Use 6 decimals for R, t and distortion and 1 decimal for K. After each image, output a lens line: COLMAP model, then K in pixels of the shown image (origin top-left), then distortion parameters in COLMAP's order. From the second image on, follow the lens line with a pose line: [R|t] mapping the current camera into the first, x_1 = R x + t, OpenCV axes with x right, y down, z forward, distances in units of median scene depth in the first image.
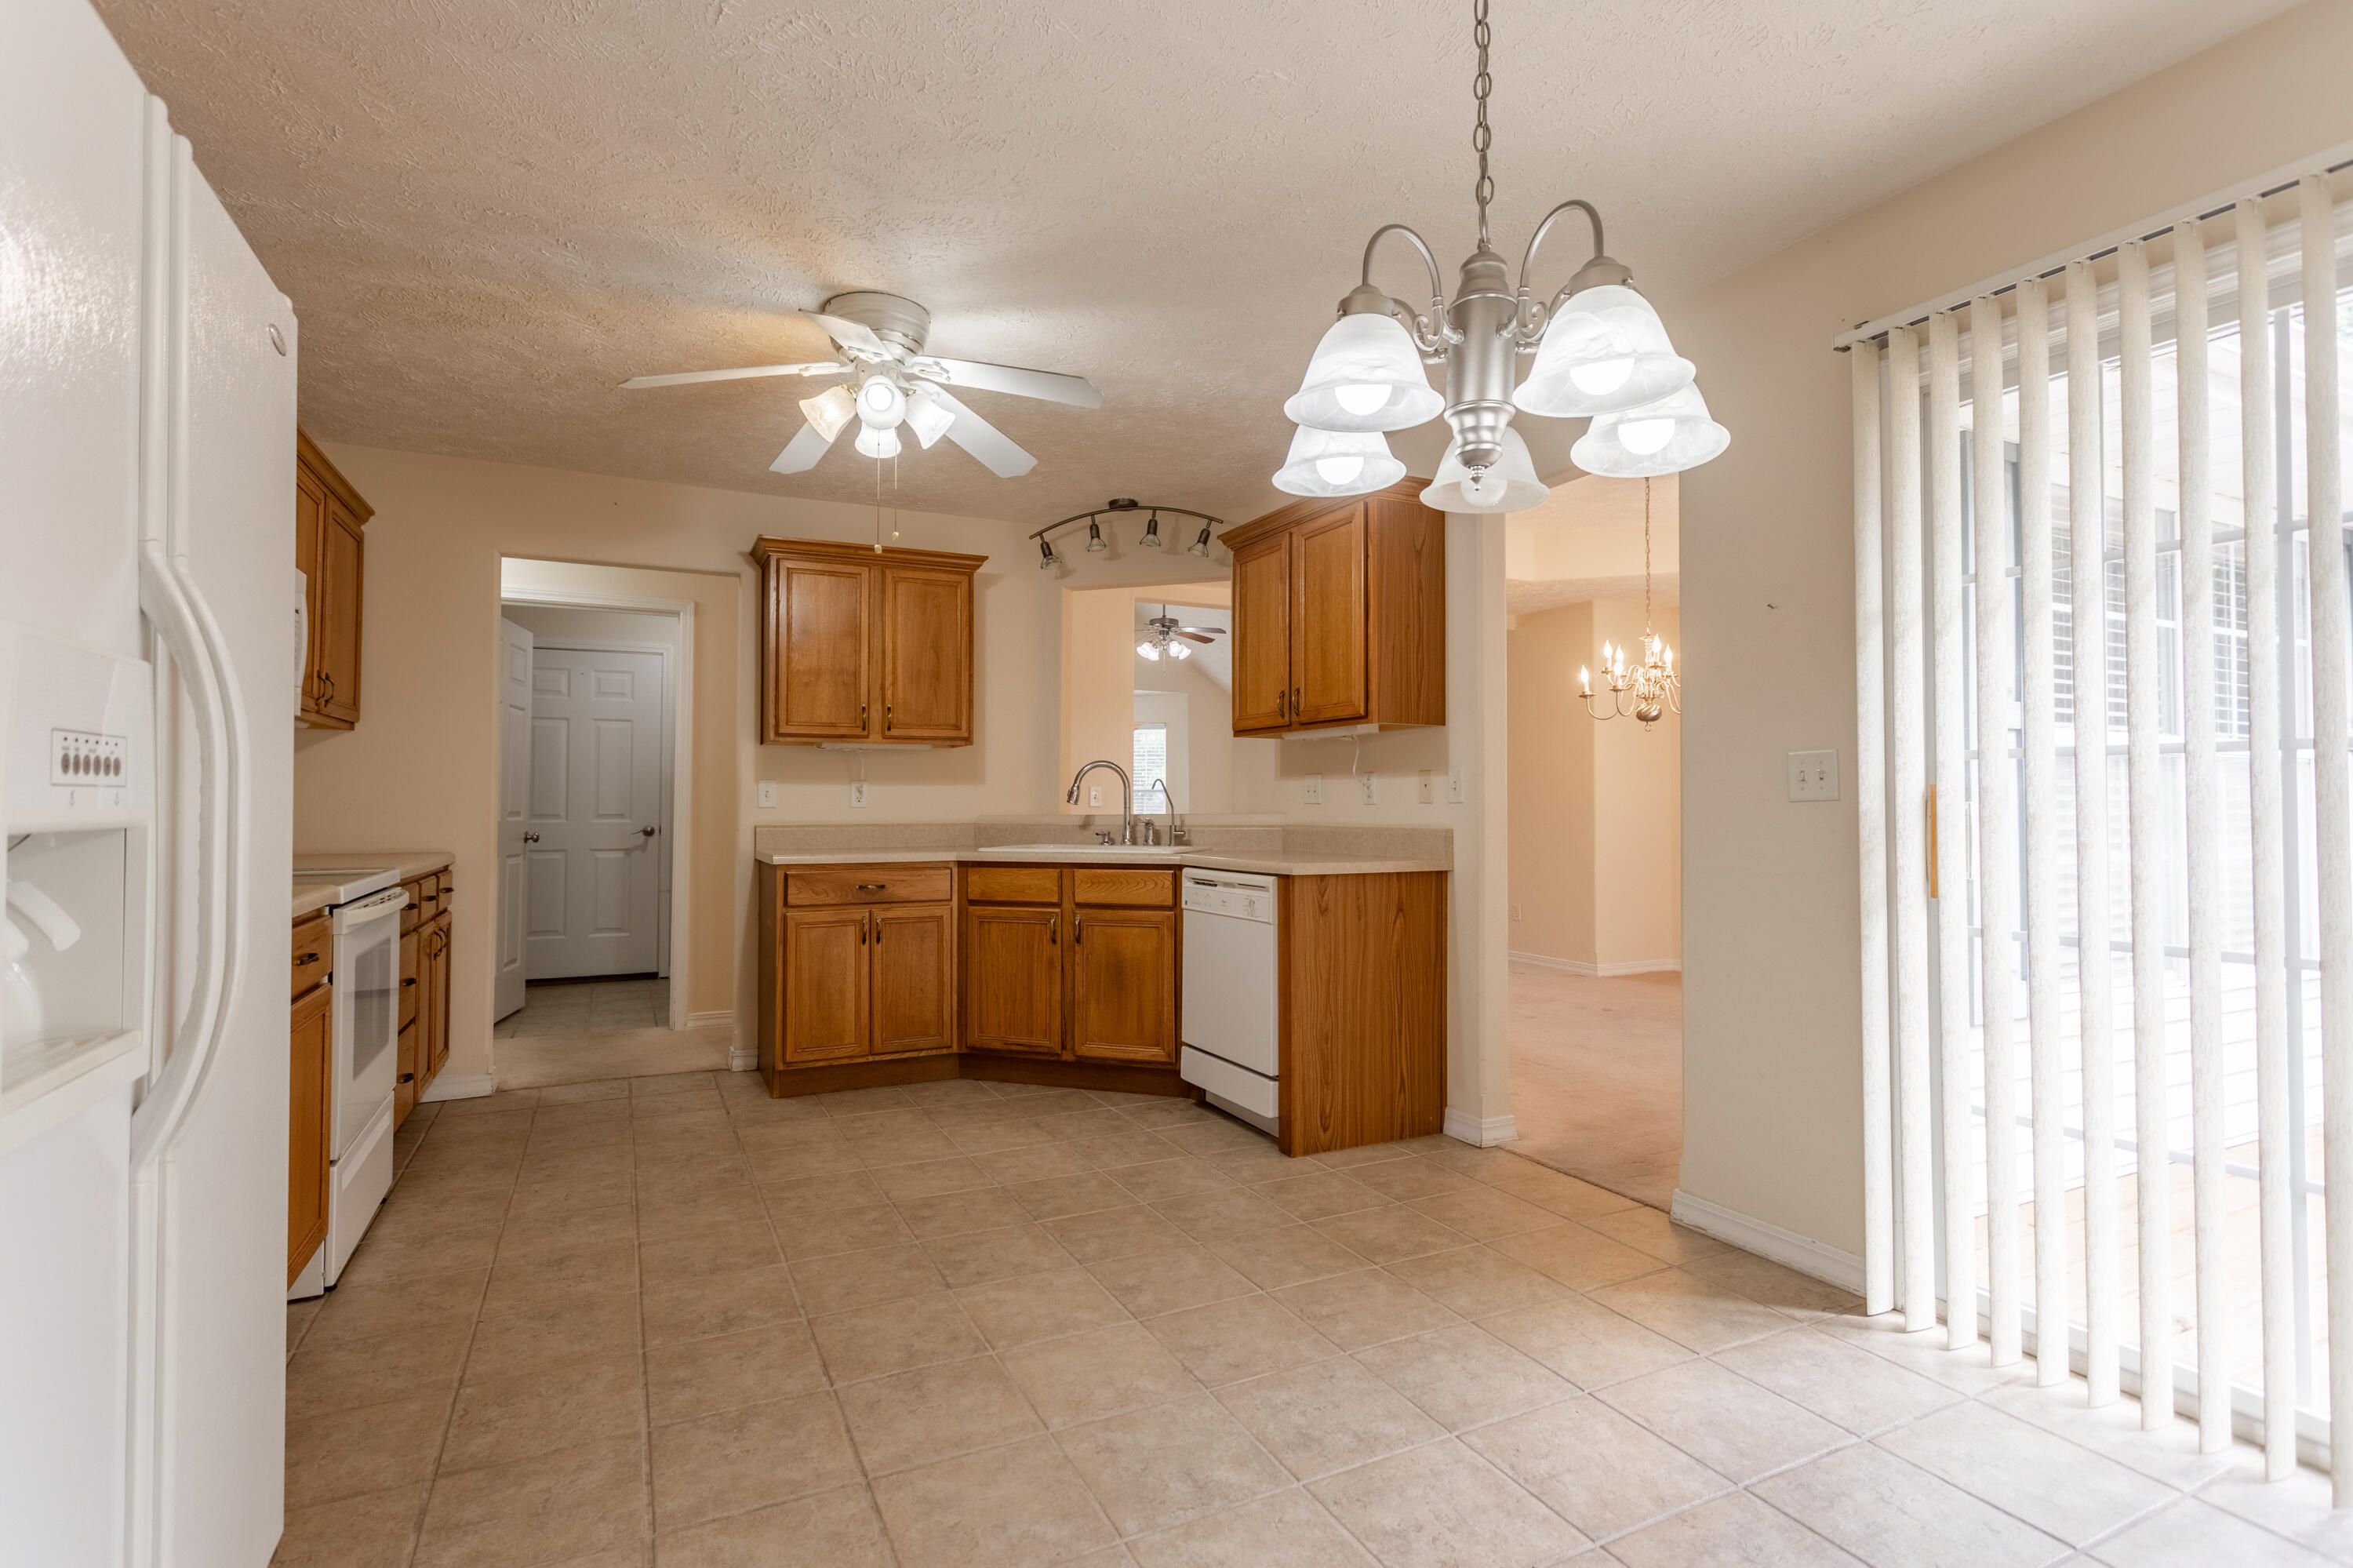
lens RADIAL K [[1110.5, 0, 1166.5], [0, 1110.5, 779.7], [0, 0, 1]] dist [-0.001038, 0.002478]
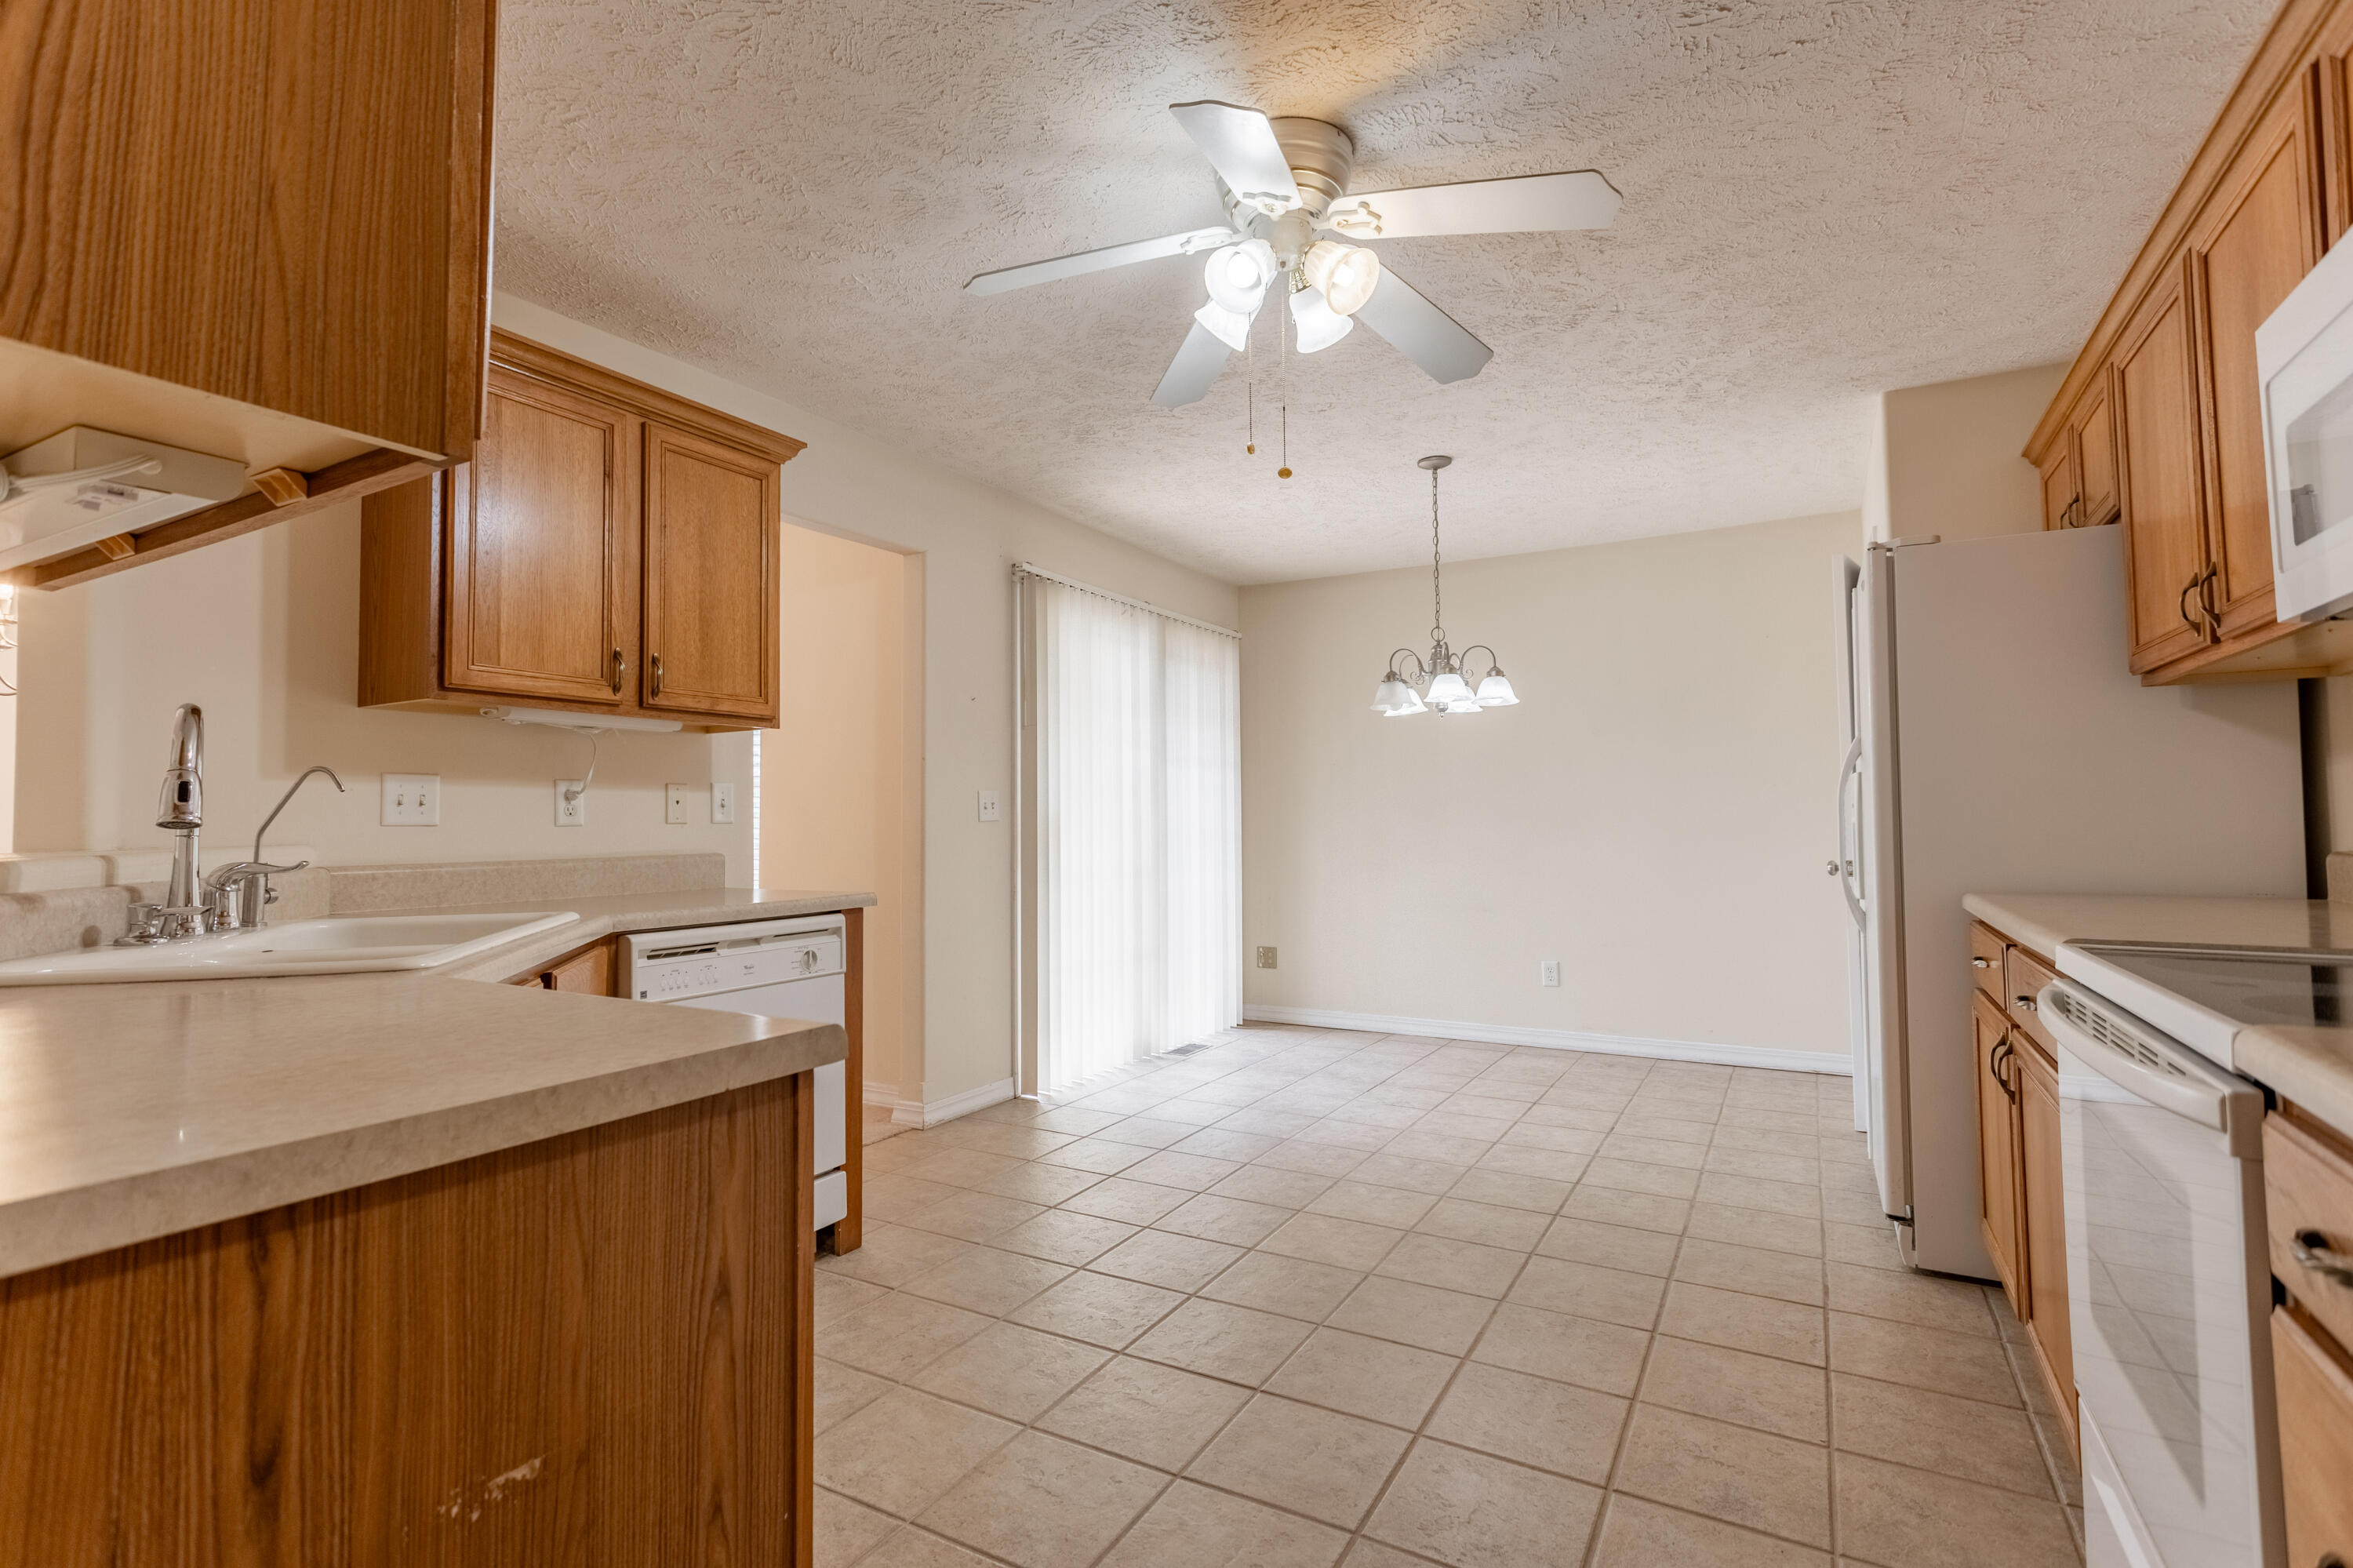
lens RADIAL K [[1110.5, 0, 1144.3], [0, 1110.5, 778.7], [0, 0, 1]] dist [-0.001038, 0.002478]
pose [[-0.541666, 0.037544, 0.839755, -0.593708], [-0.011786, 0.998565, -0.052246, 0.024672], [-0.840511, -0.038197, -0.540446, 1.062558]]
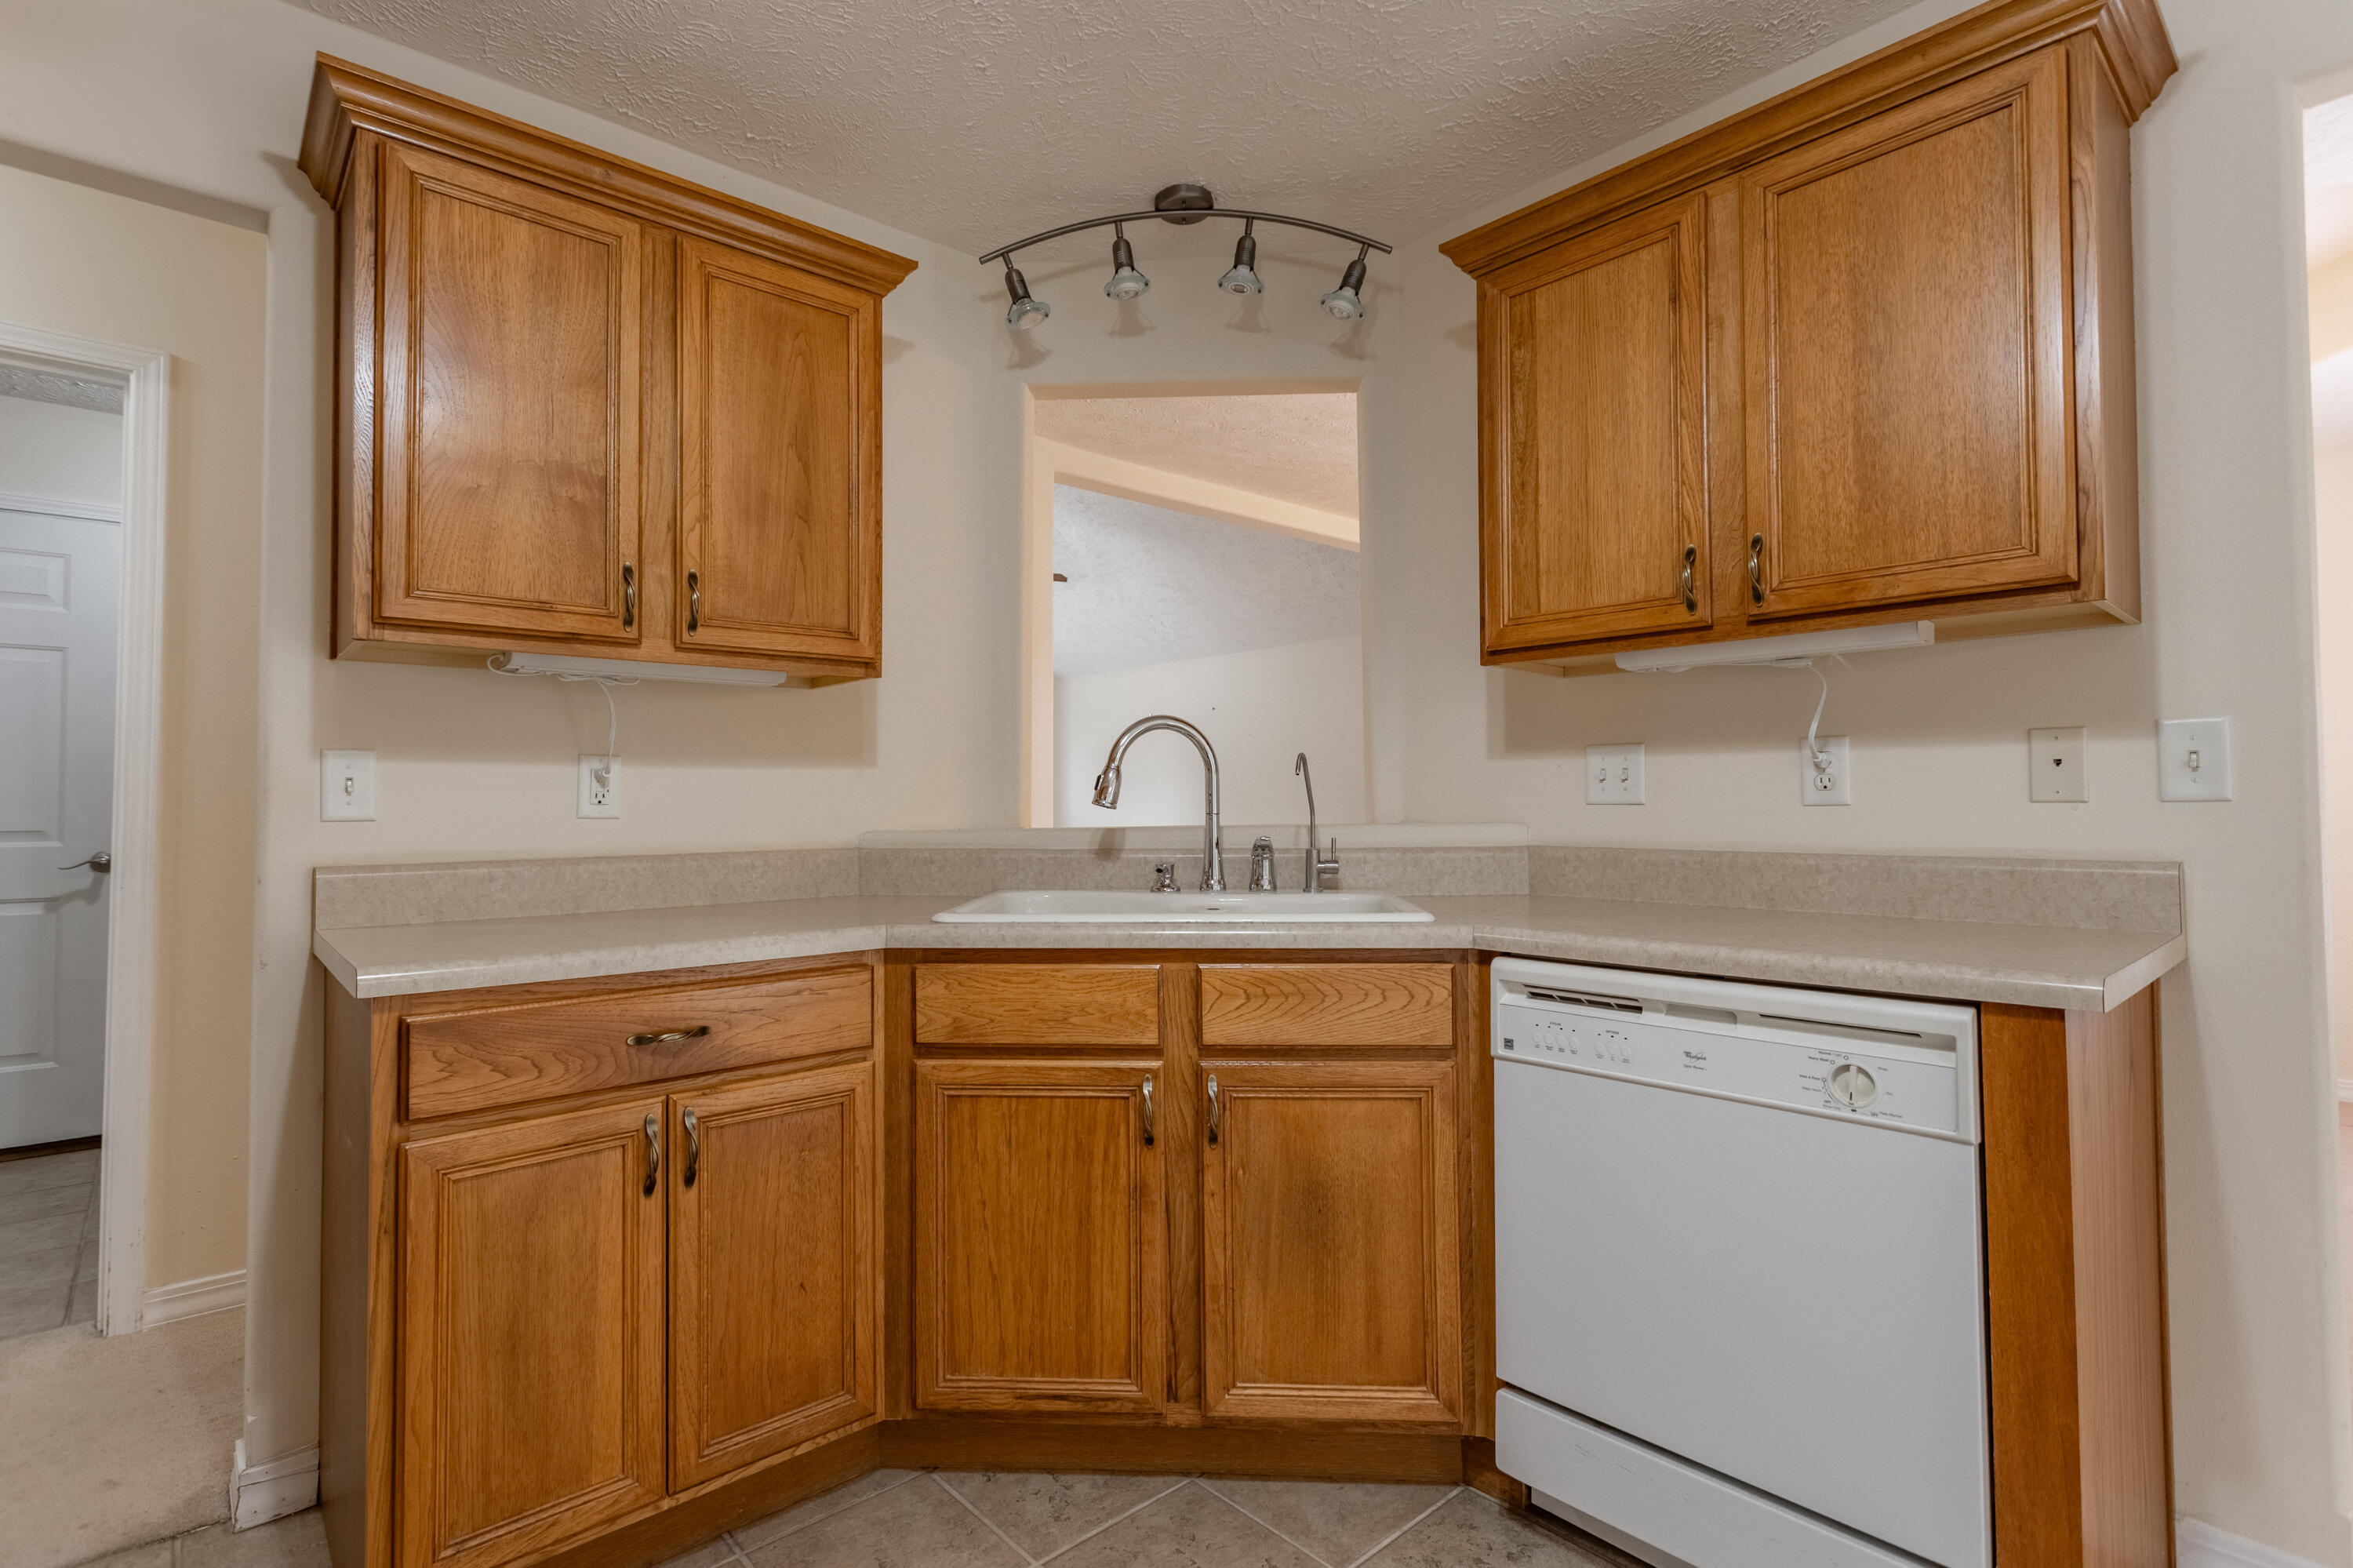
lens RADIAL K [[1110.5, 0, 1166.4], [0, 1110.5, 777.8], [0, 0, 1]] dist [-0.001038, 0.002478]
pose [[0.963857, 0.001871, 0.266414, -0.209519], [-0.001214, 0.999996, -0.002631, 0.012220], [-0.266418, 0.002213, 0.963855, 0.613821]]
